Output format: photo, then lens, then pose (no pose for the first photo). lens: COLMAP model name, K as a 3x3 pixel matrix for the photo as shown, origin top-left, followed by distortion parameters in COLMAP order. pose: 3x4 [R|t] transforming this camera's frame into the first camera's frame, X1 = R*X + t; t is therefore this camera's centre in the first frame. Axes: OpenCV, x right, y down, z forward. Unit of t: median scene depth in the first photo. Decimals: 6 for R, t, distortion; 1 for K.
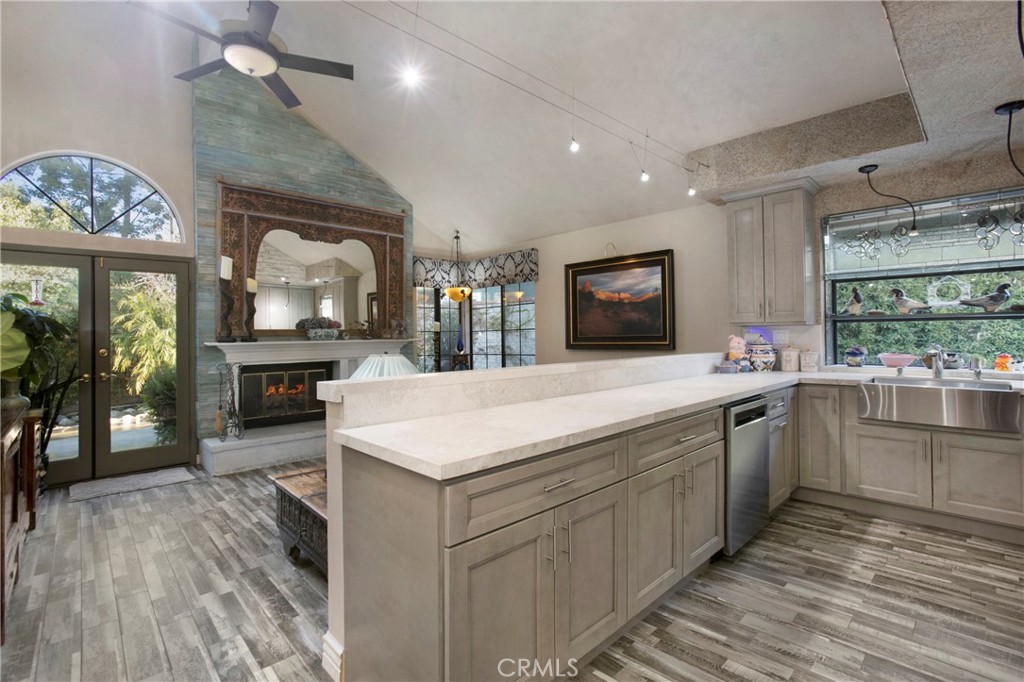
lens RADIAL K [[472.1, 0, 518.2], [0, 472.1, 341.8], [0, 0, 1]] dist [-0.046515, 0.004335]
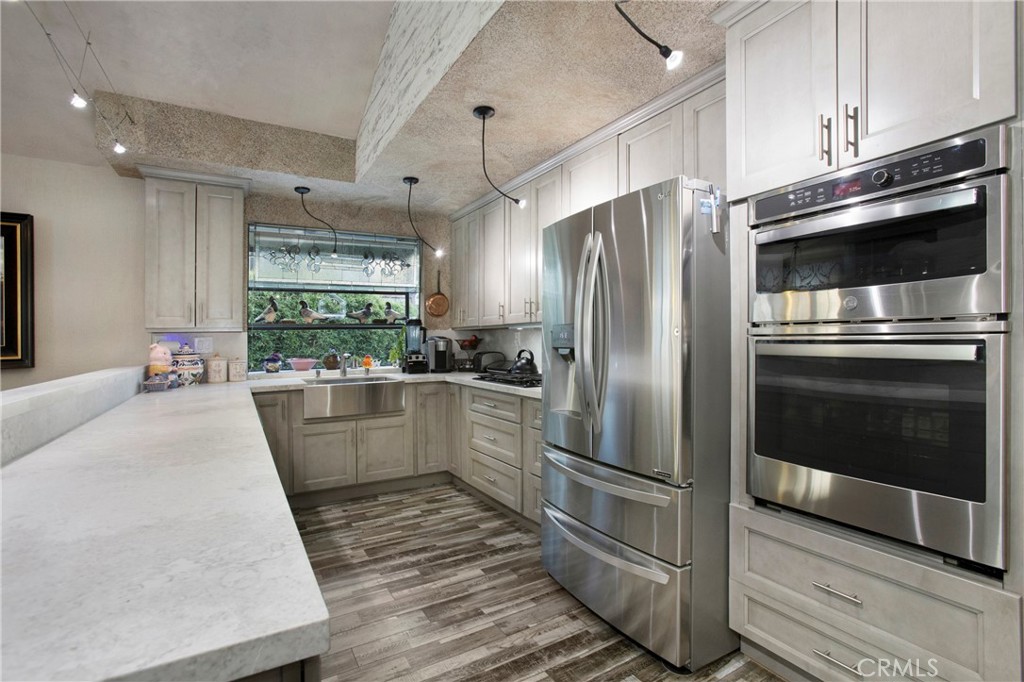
lens RADIAL K [[472.1, 0, 519.2], [0, 472.1, 339.0], [0, 0, 1]] dist [-0.046515, 0.004335]
pose [[0.228164, 0.001393, 0.973622, -0.137997], [0.022330, 0.999728, -0.006664, -0.002195], [-0.973367, 0.023261, 0.228071, 0.174146]]
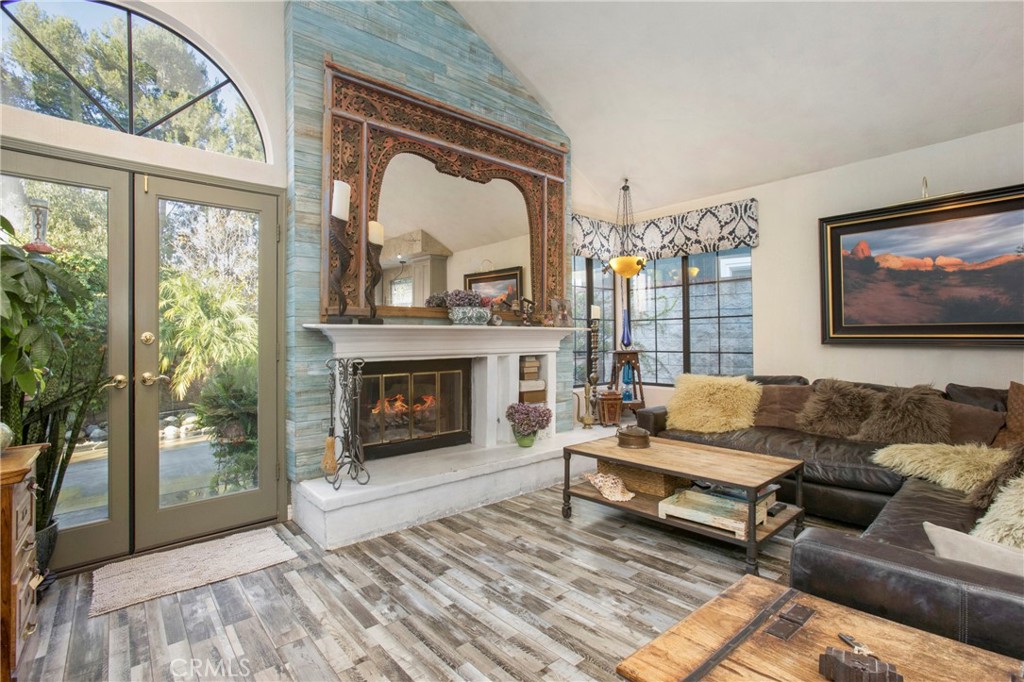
lens RADIAL K [[472.1, 0, 507.4], [0, 472.1, 349.7], [0, 0, 1]] dist [-0.046515, 0.004335]
pose [[0.998059, 0.012354, -0.061040, -0.371326], [-0.011925, 0.999902, 0.007390, 0.027808], [0.061126, -0.006647, 0.998108, 0.398866]]
